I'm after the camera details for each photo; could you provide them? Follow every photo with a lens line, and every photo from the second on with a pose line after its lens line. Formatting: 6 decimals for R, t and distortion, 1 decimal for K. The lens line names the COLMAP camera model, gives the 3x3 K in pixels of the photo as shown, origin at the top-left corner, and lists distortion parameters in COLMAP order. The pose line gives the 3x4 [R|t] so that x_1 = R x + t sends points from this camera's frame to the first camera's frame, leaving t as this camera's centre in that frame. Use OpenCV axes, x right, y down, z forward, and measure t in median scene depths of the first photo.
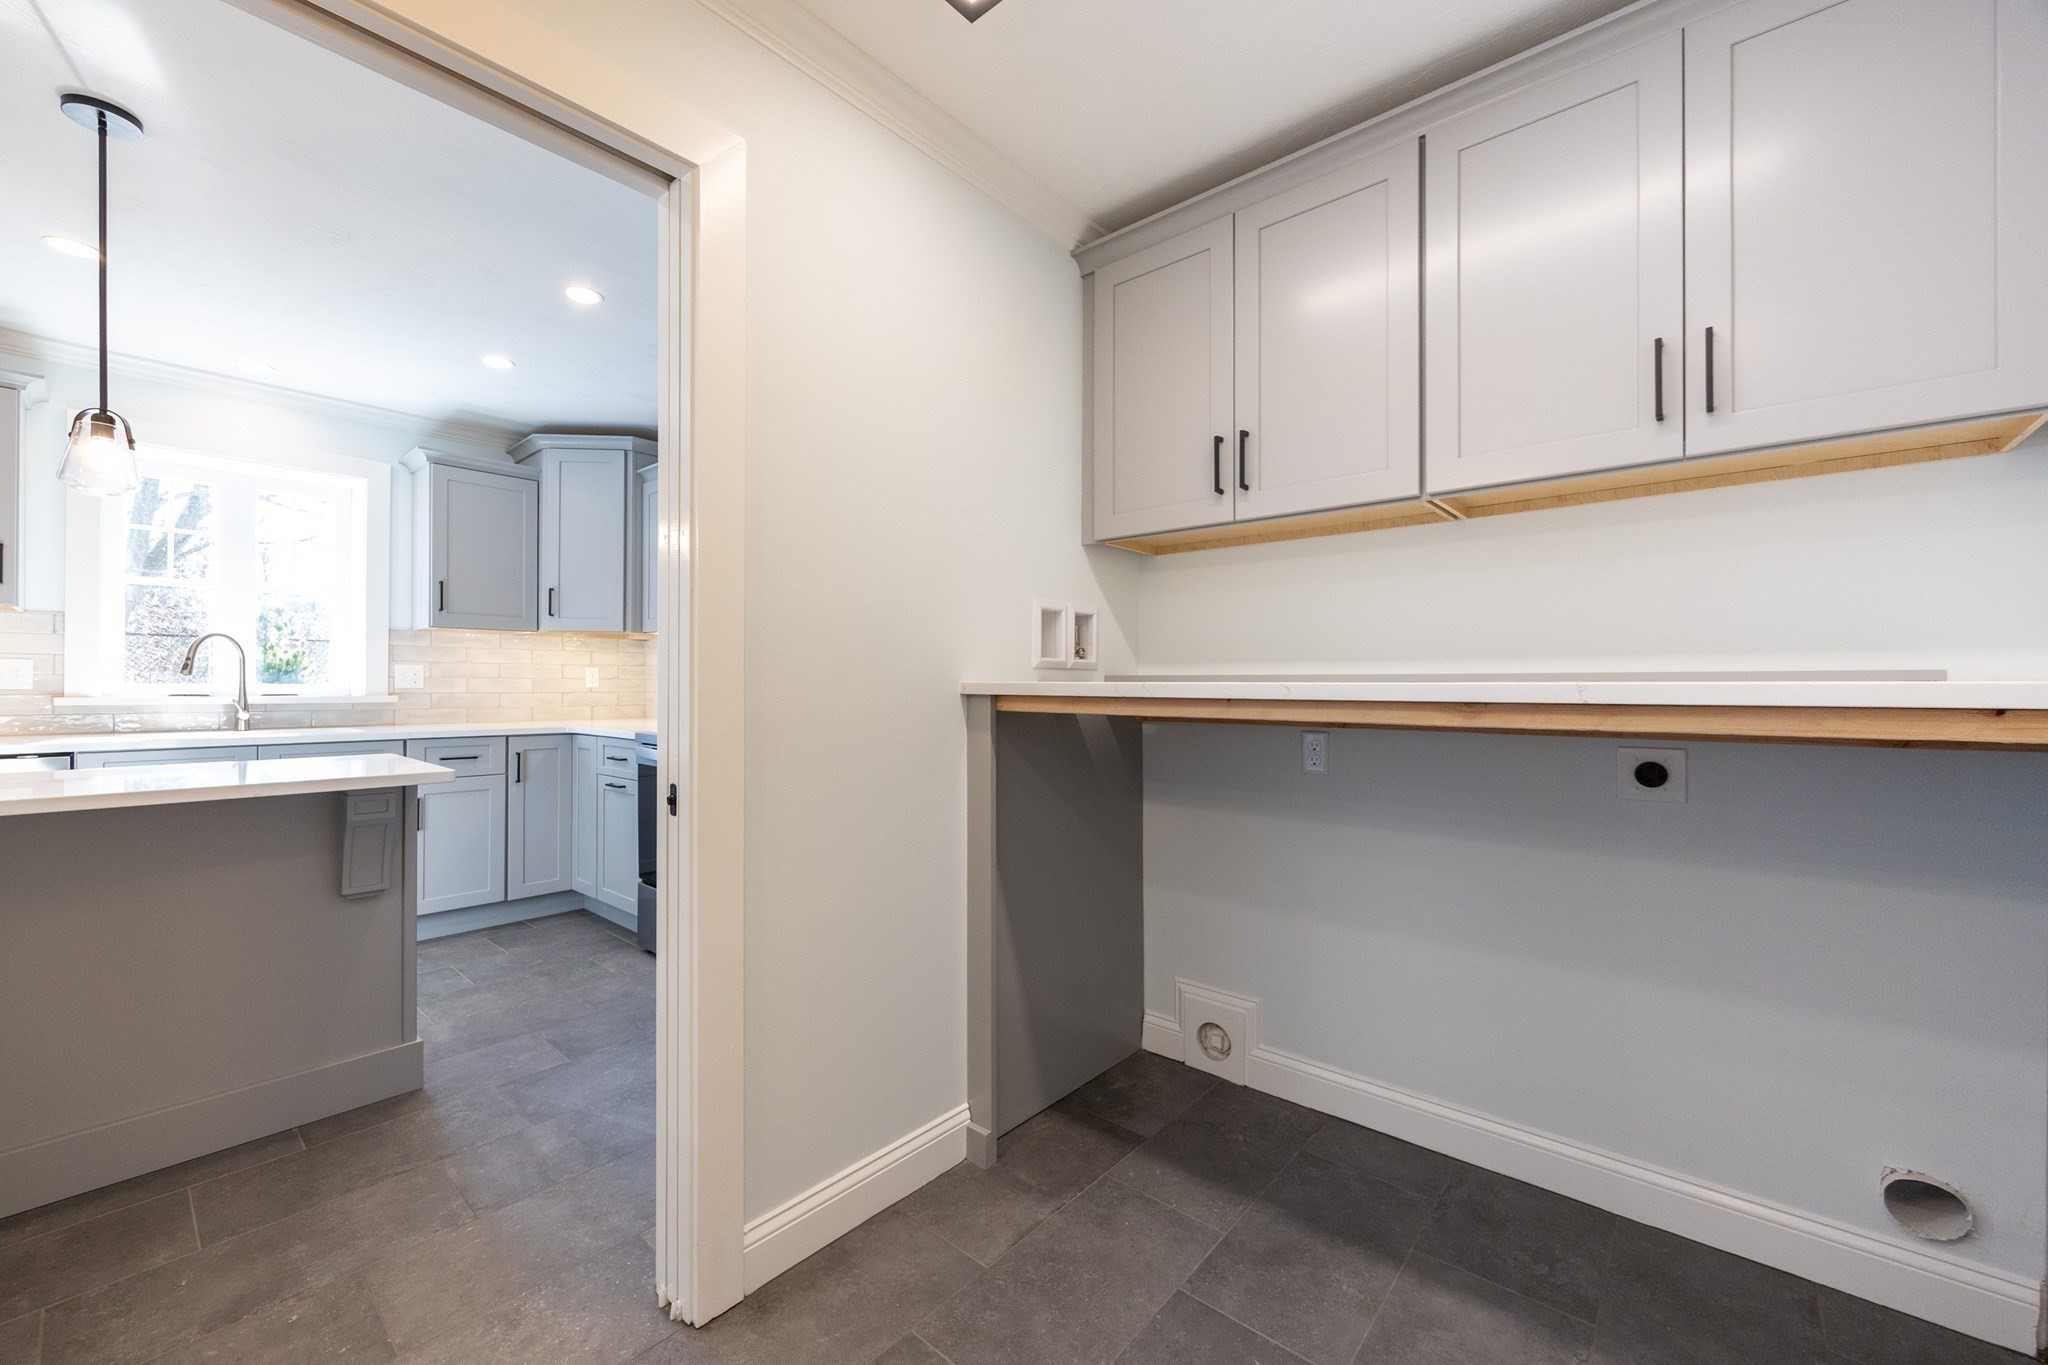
lens RADIAL K [[797.7, 0, 1023.8], [0, 797.7, 689.0], [0, 0, 1]] dist [0.001142, -0.000062]
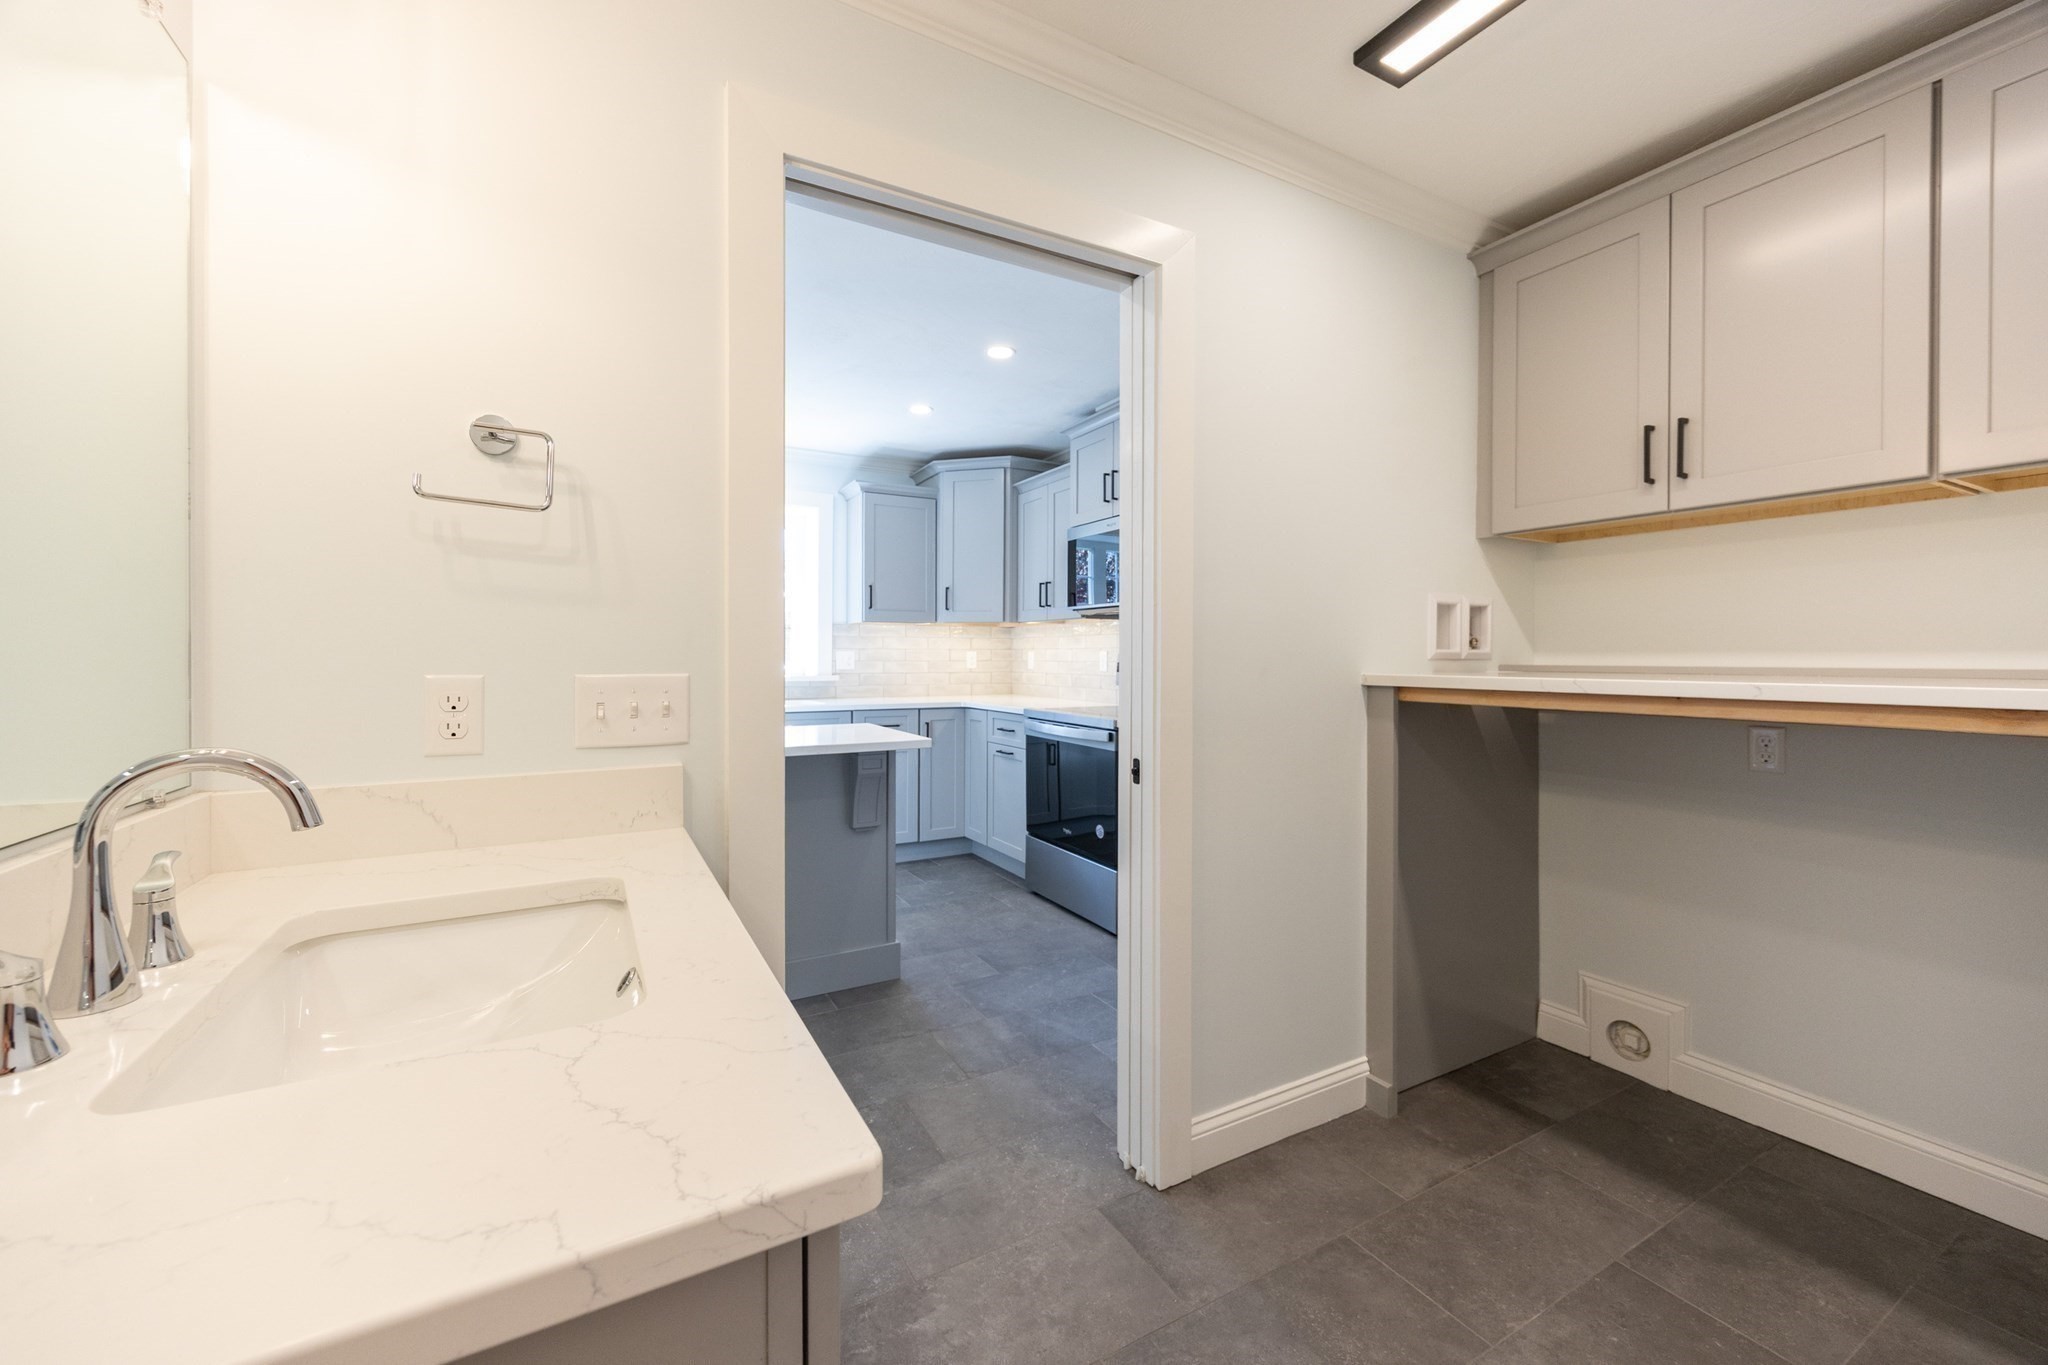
lens RADIAL K [[797.7, 0, 1013.5], [0, 797.7, 669.3], [0, 0, 1]] dist [0.001142, -0.000062]
pose [[0.937376, 0.000887, -0.348318, -0.127848], [0.003430, 0.999925, 0.011778, -0.026387], [0.348302, -0.012235, 0.937302, -0.172295]]
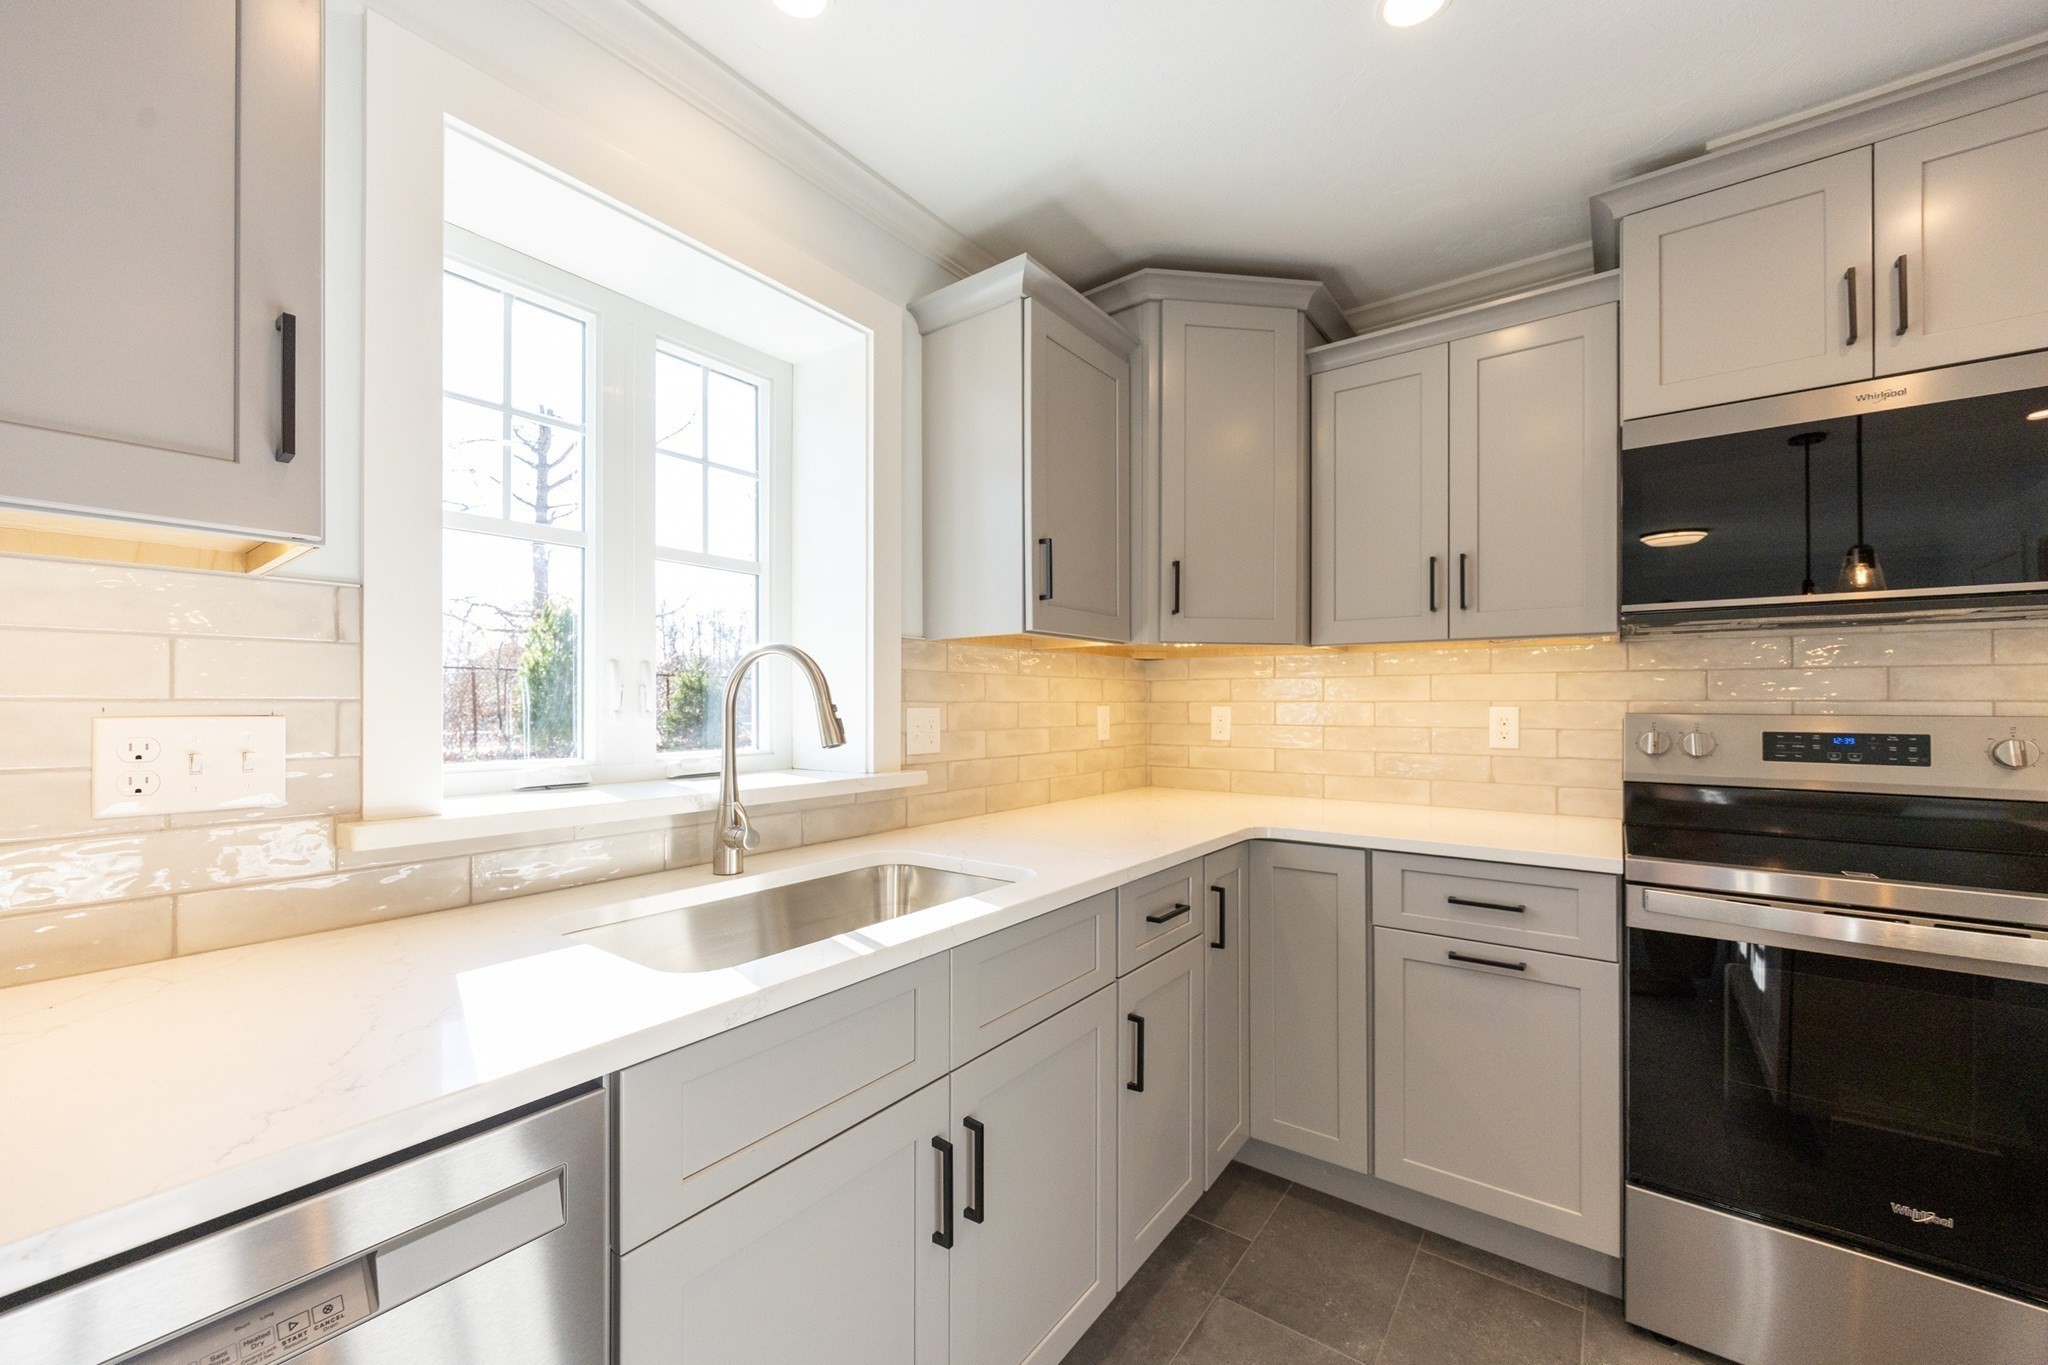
lens RADIAL K [[797.7, 0, 1037.7], [0, 797.7, 706.1], [0, 0, 1]] dist [0.001142, -0.000062]
pose [[0.997061, -0.007612, 0.076235, -1.258773], [0.007788, 0.999968, -0.002012, -0.051038], [-0.076217, 0.002600, 0.997088, 0.837594]]
